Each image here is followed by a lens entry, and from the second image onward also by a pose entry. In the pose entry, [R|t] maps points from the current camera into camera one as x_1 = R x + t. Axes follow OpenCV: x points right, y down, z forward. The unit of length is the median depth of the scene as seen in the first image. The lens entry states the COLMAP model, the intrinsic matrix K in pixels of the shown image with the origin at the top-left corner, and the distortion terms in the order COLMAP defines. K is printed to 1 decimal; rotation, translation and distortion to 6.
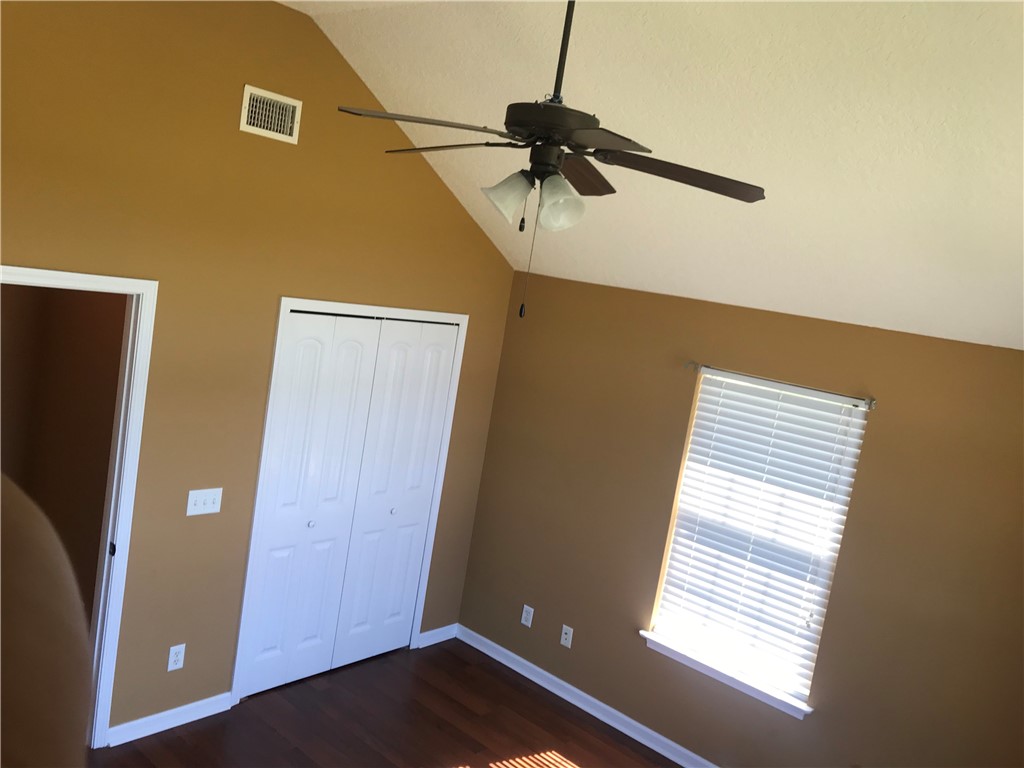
lens RADIAL K [[829.6, 0, 512.0], [0, 829.6, 384.0], [0, 0, 1]] dist [-0.000967, -0.000820]
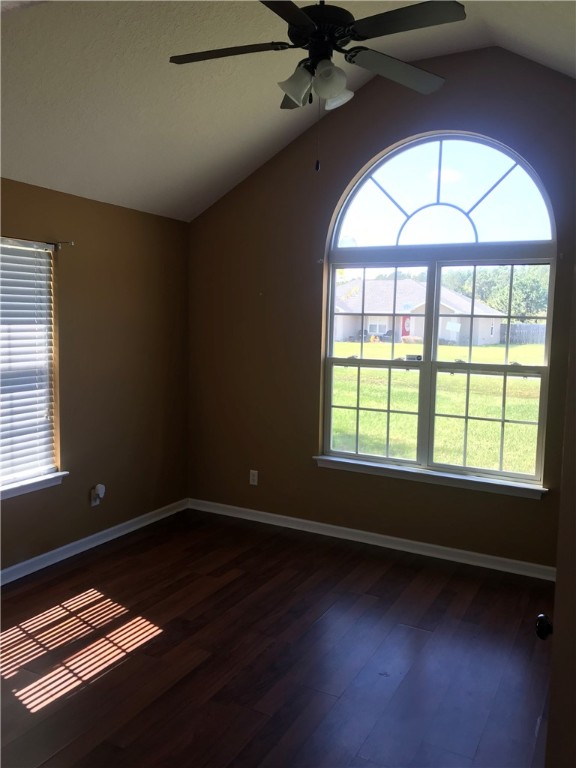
lens RADIAL K [[634.8, 0, 288.0], [0, 634.8, 384.0], [0, 0, 1]] dist [-0.001153, -0.000544]
pose [[-0.213152, -0.259756, 0.941856, -0.686459], [0.065834, 0.958000, 0.279108, -0.025666], [-0.974798, 0.121499, -0.187099, 0.806947]]
